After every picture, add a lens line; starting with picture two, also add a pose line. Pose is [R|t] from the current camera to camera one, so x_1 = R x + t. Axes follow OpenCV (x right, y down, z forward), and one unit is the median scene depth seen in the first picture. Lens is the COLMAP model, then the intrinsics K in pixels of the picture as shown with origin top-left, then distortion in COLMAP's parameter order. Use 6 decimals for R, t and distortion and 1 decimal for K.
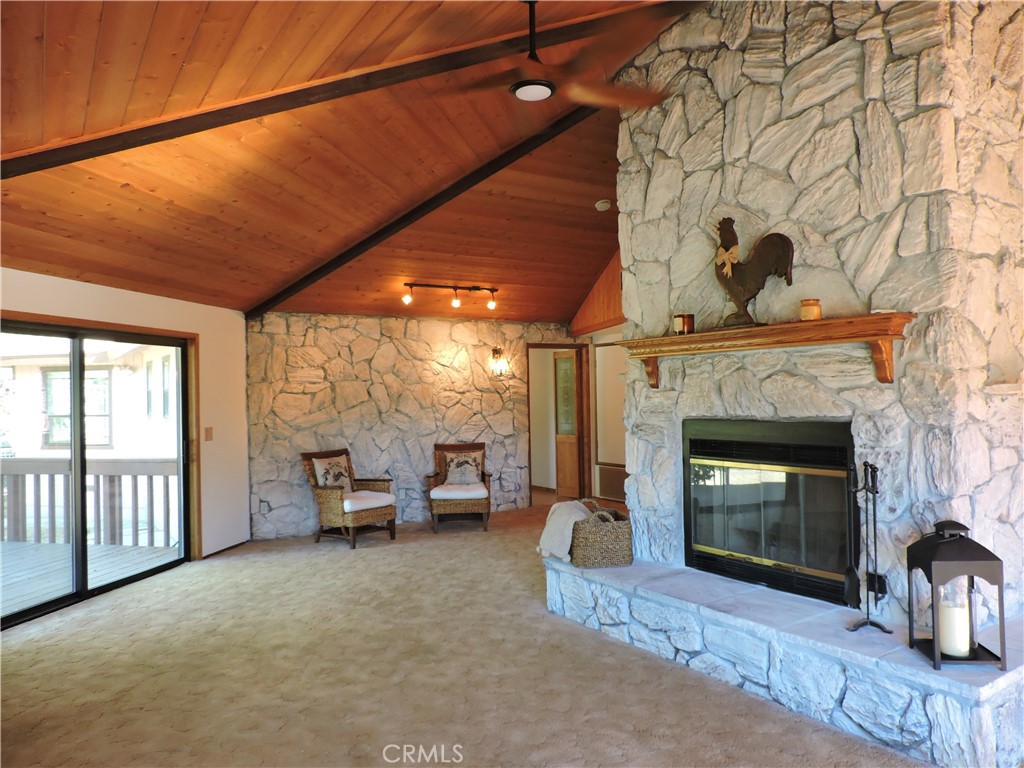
lens RADIAL K [[725.7, 0, 513.9], [0, 725.7, 382.8], [0, 0, 1]] dist [-0.026256, 0.006231]
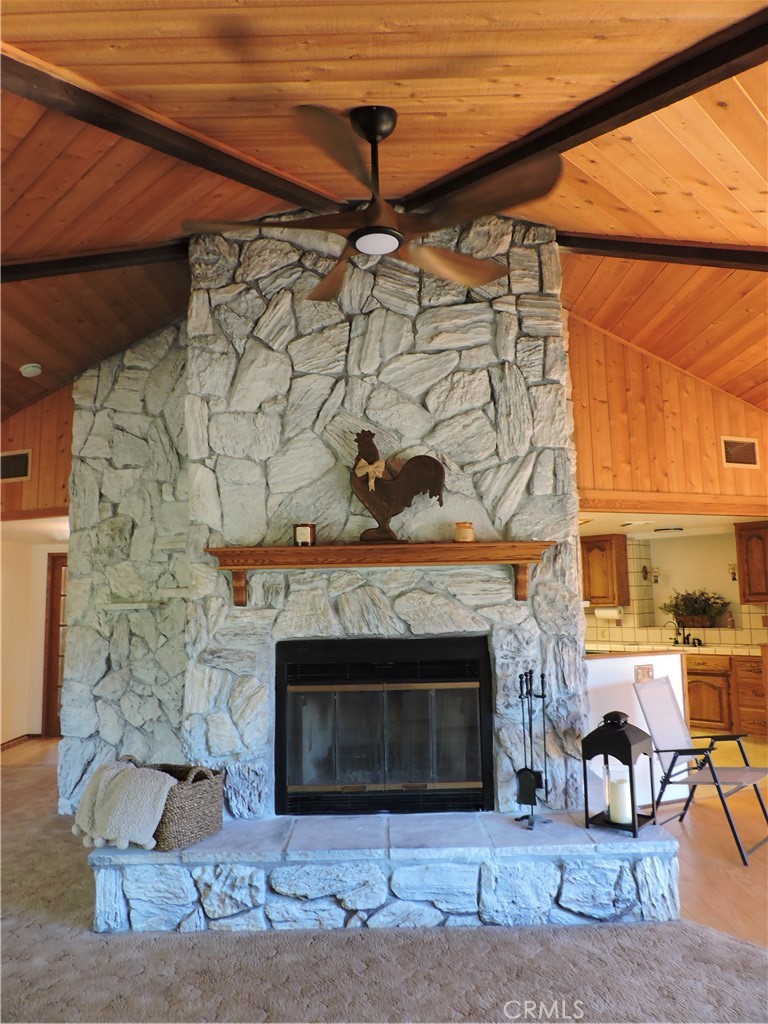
lens RADIAL K [[725.7, 0, 380.3], [0, 725.7, 508.2], [0, 0, 1]] dist [-0.026256, 0.006231]
pose [[0.552448, 0.109804, 0.826283, -0.486434], [-0.002031, 0.991460, -0.130397, 0.004480], [-0.833545, 0.070360, 0.547953, 0.443252]]
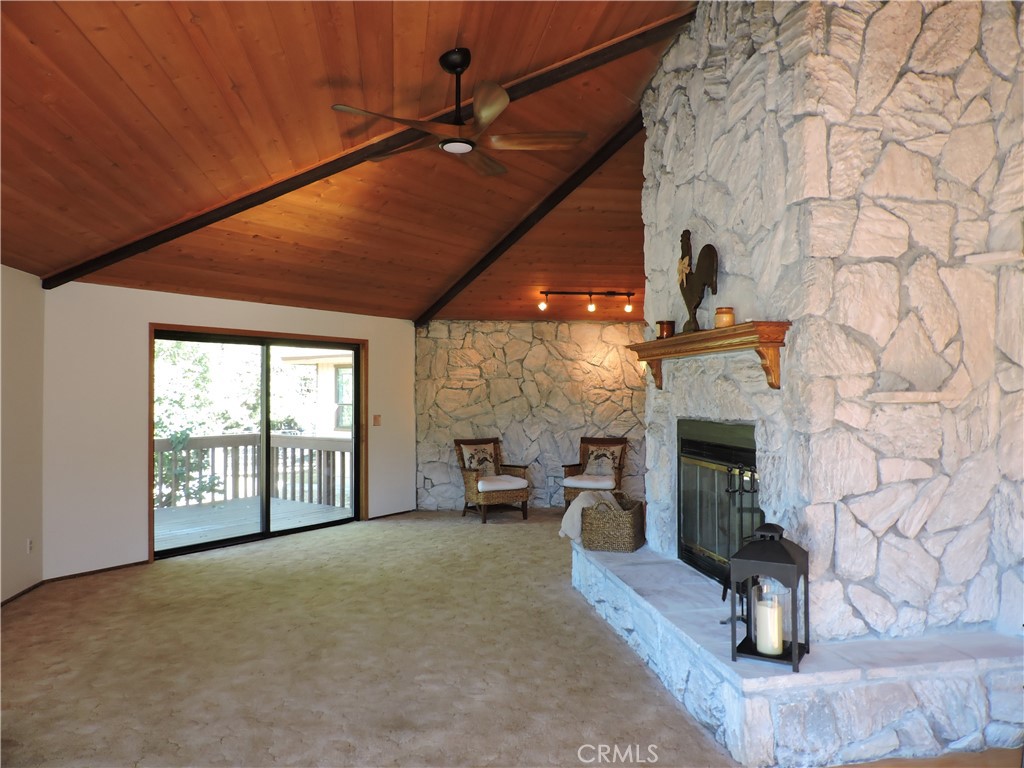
lens RADIAL K [[725.7, 0, 513.4], [0, 725.7, 386.0], [0, 0, 1]] dist [-0.026256, 0.006231]
pose [[0.914746, 0.015388, -0.403737, 0.485499], [-0.011276, 0.999858, 0.012559, -0.010456], [0.403873, -0.006936, 0.914789, -0.071756]]
